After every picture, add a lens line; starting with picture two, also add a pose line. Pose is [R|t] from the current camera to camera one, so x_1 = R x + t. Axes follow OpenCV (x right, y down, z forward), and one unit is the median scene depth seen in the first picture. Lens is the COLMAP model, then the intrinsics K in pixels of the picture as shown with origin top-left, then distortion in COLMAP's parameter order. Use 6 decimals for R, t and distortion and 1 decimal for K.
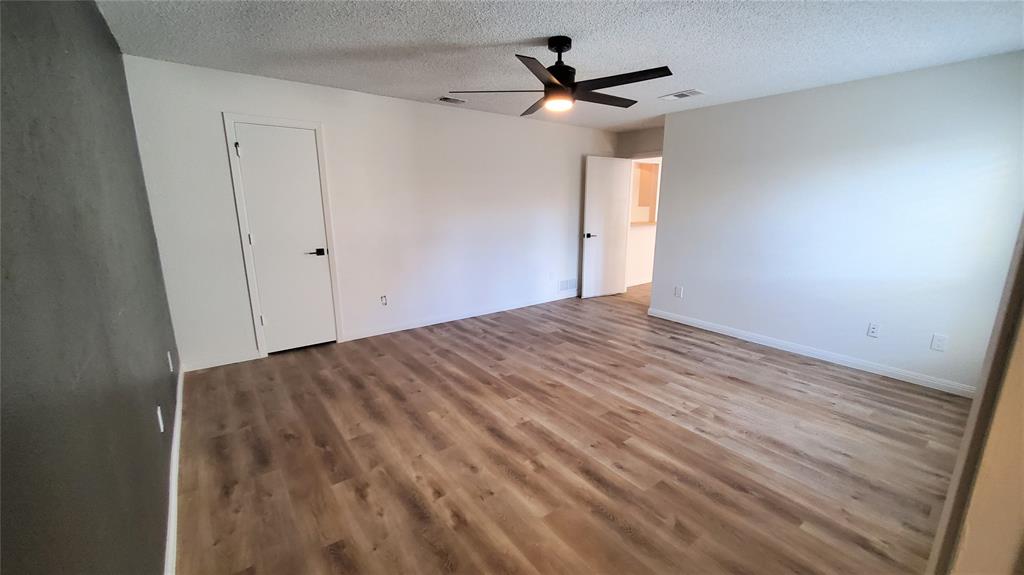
lens RADIAL K [[403.6, 0, 517.2], [0, 403.6, 292.5], [0, 0, 1]] dist [-0.000139, -0.000077]
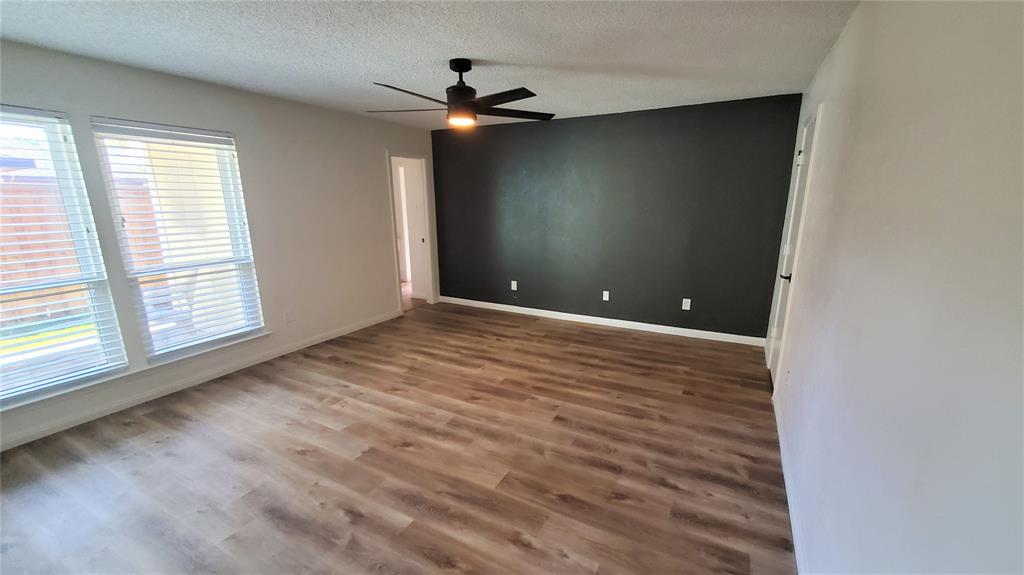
lens RADIAL K [[403.6, 0, 517.2], [0, 403.6, 292.5], [0, 0, 1]] dist [-0.000139, -0.000077]
pose [[-0.908996, 0.089946, -0.406984, 0.385056], [-0.097655, 0.903300, 0.417748, -0.435901], [0.405204, 0.419475, -0.812312, 1.803474]]
